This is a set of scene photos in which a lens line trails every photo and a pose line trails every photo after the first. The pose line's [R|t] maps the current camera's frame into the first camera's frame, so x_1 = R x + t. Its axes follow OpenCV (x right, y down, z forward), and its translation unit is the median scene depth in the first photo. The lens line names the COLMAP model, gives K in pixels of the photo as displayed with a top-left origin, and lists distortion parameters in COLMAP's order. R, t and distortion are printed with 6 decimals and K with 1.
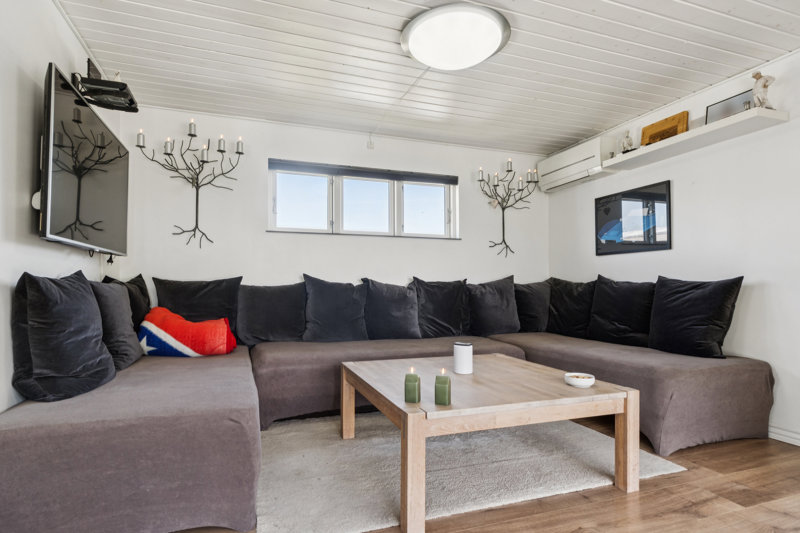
lens RADIAL K [[430.8, 0, 416.5], [0, 430.8, 284.5], [0, 0, 1]] dist [0.002851, -0.003287]
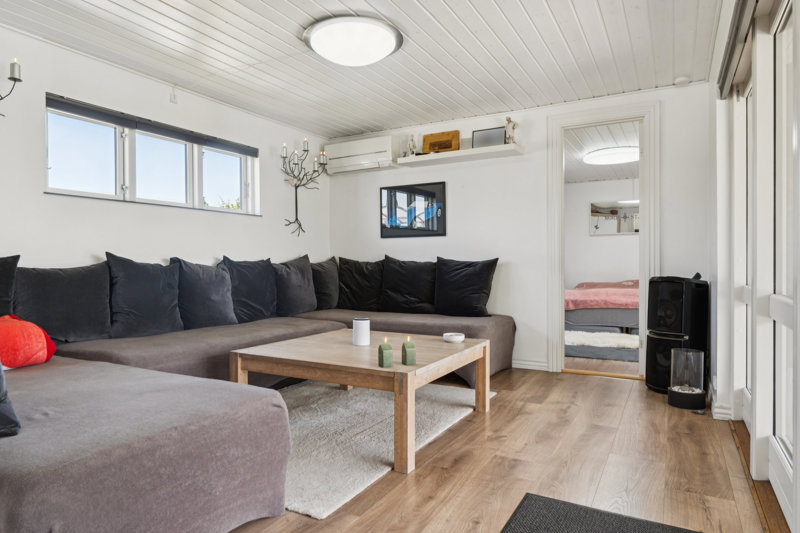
lens RADIAL K [[511.9, 0, 376.9], [0, 511.9, 270.9], [0, 0, 1]] dist [-0.000832, -0.000554]
pose [[0.760693, -0.014976, 0.648939, -0.525455], [0.001225, 0.999765, 0.021636, -0.010749], [-0.649111, -0.015664, 0.760533, -0.022203]]
